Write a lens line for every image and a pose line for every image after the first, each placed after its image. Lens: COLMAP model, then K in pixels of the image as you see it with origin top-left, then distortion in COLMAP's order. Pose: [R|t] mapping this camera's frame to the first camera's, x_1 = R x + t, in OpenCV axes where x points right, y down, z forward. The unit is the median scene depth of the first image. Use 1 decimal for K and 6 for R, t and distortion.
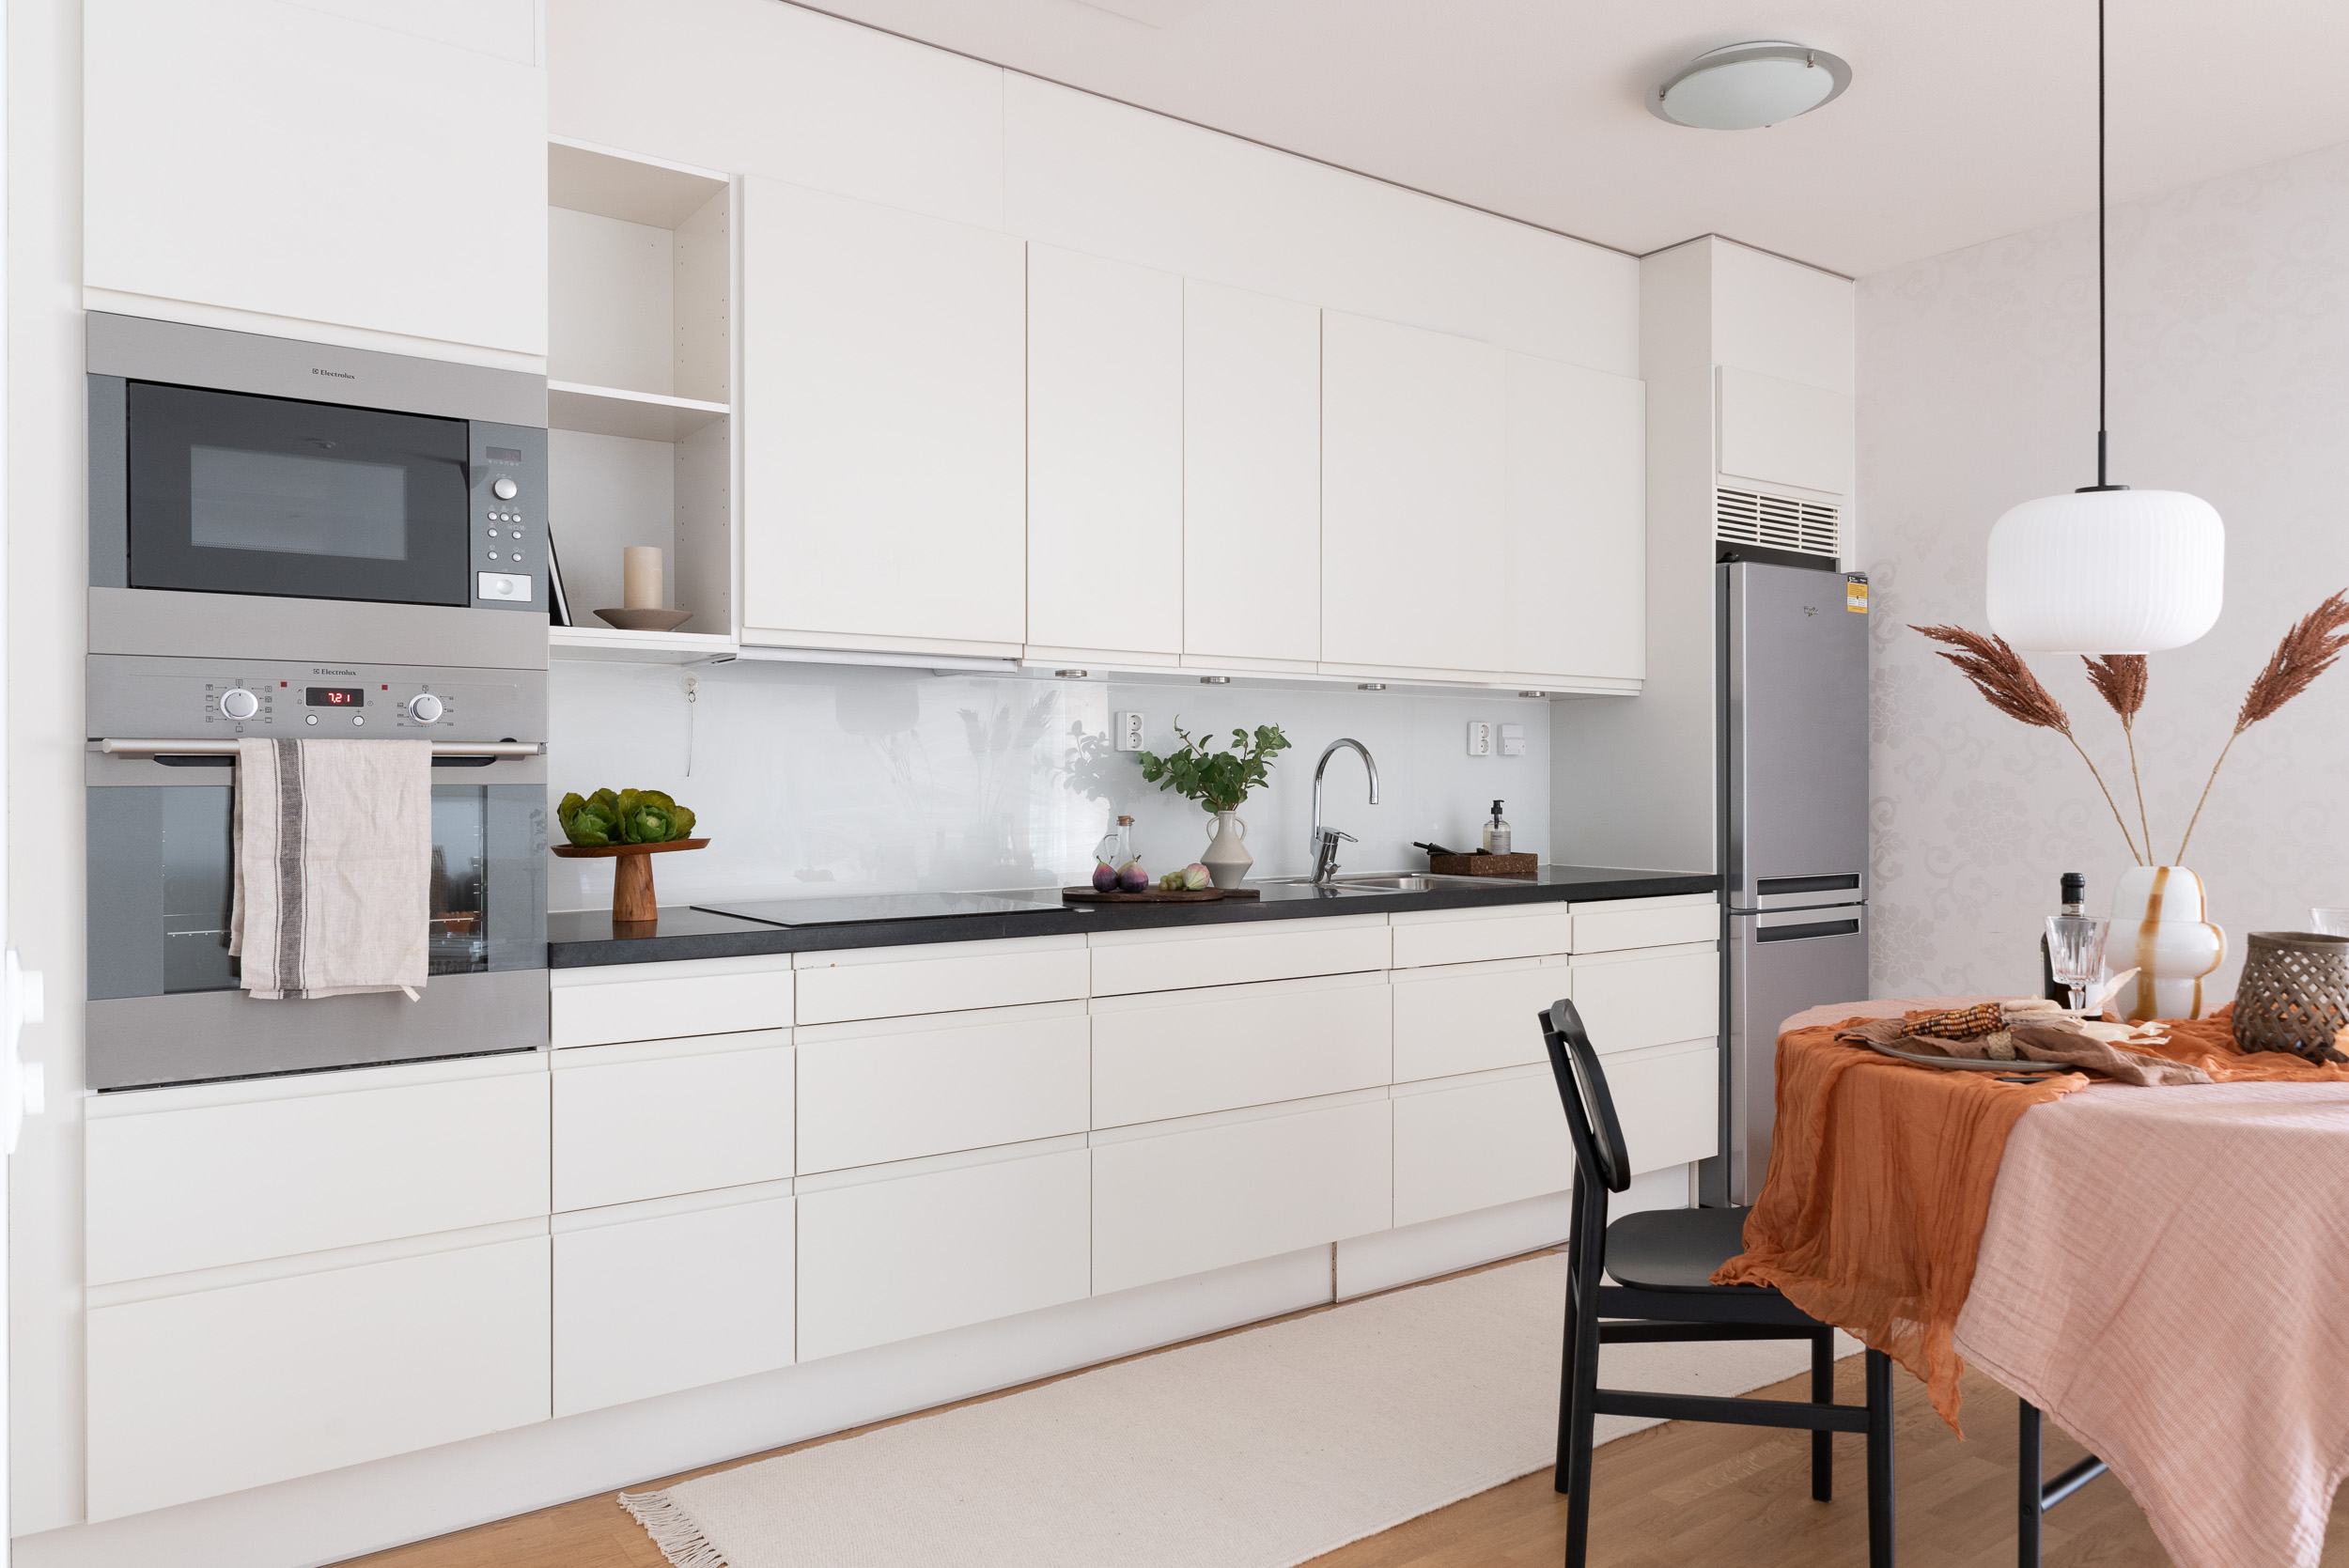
lens RADIAL K [[1584.8, 0, 1175.3], [0, 1584.8, 784.9], [0, 0, 1]] dist [-0.002486, -0.004248]
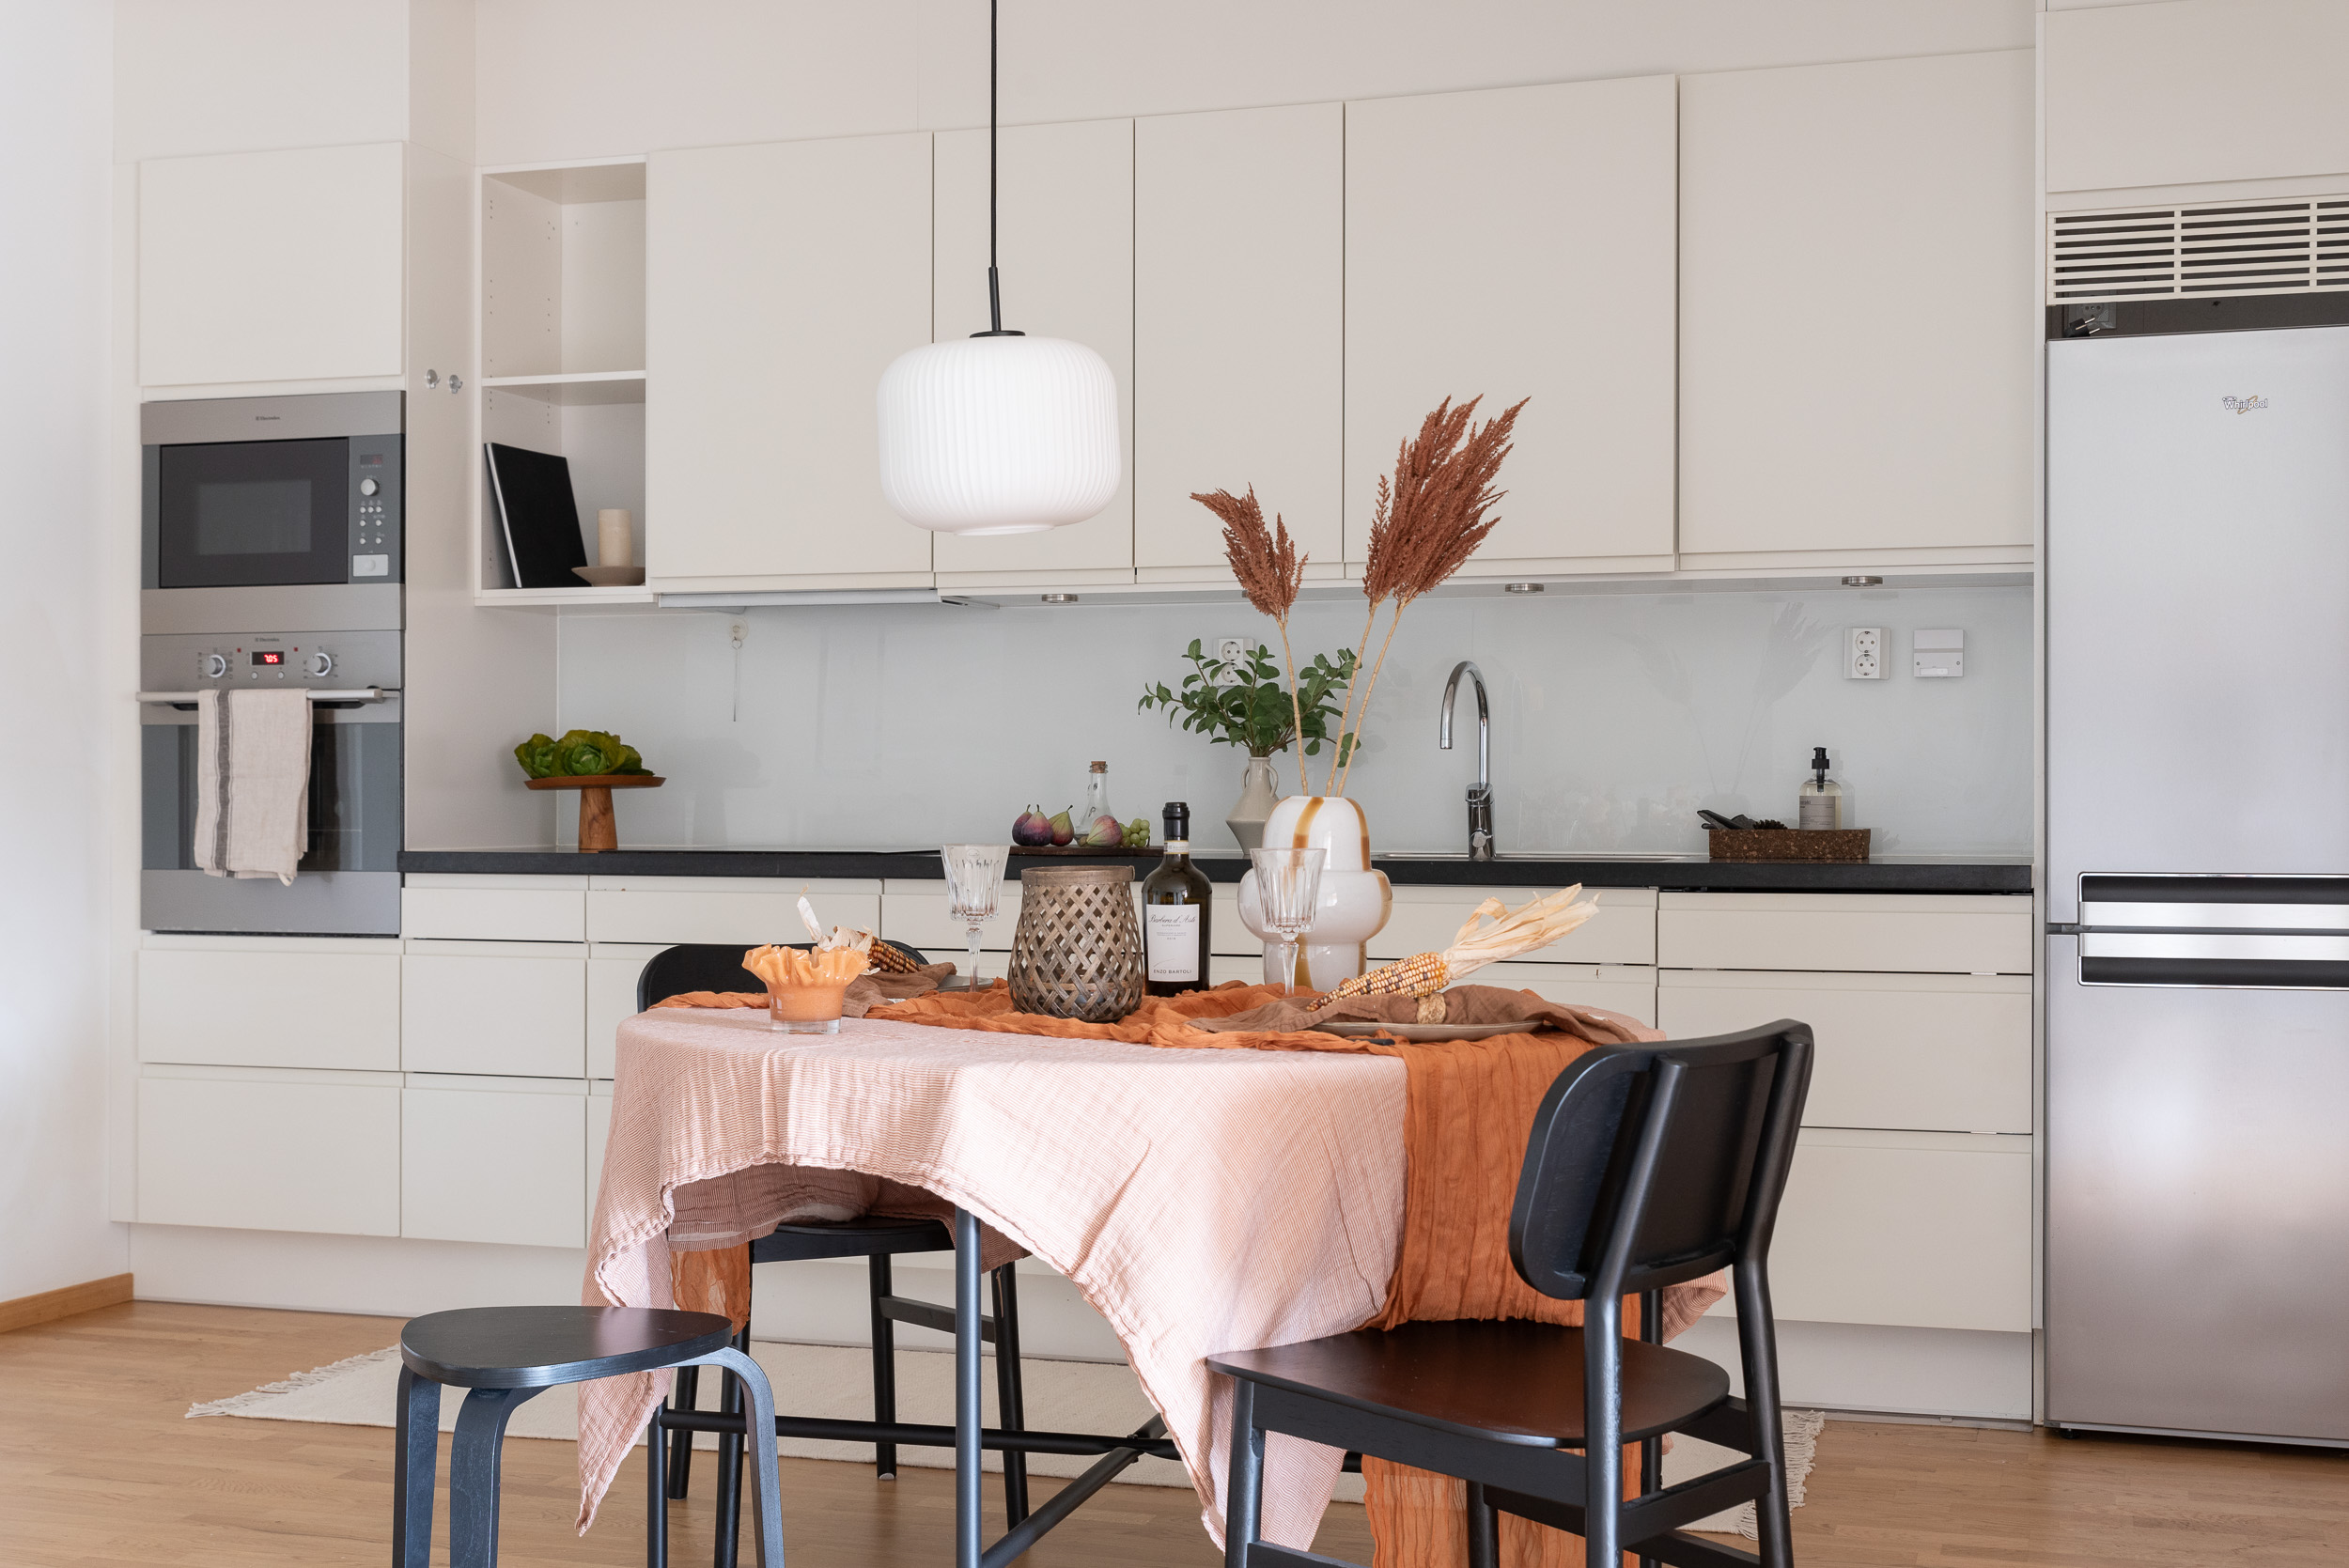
lens RADIAL K [[2918.4, 0, 1176.6], [0, 2918.4, 782.4], [0, 0, 1]] dist [-0.010649, 0.000000]
pose [[0.588307, -0.002319, -0.808634, 1.674253], [-0.004227, 0.999973, -0.005943, 0.053480], [0.808626, 0.006915, 0.588282, 0.145528]]
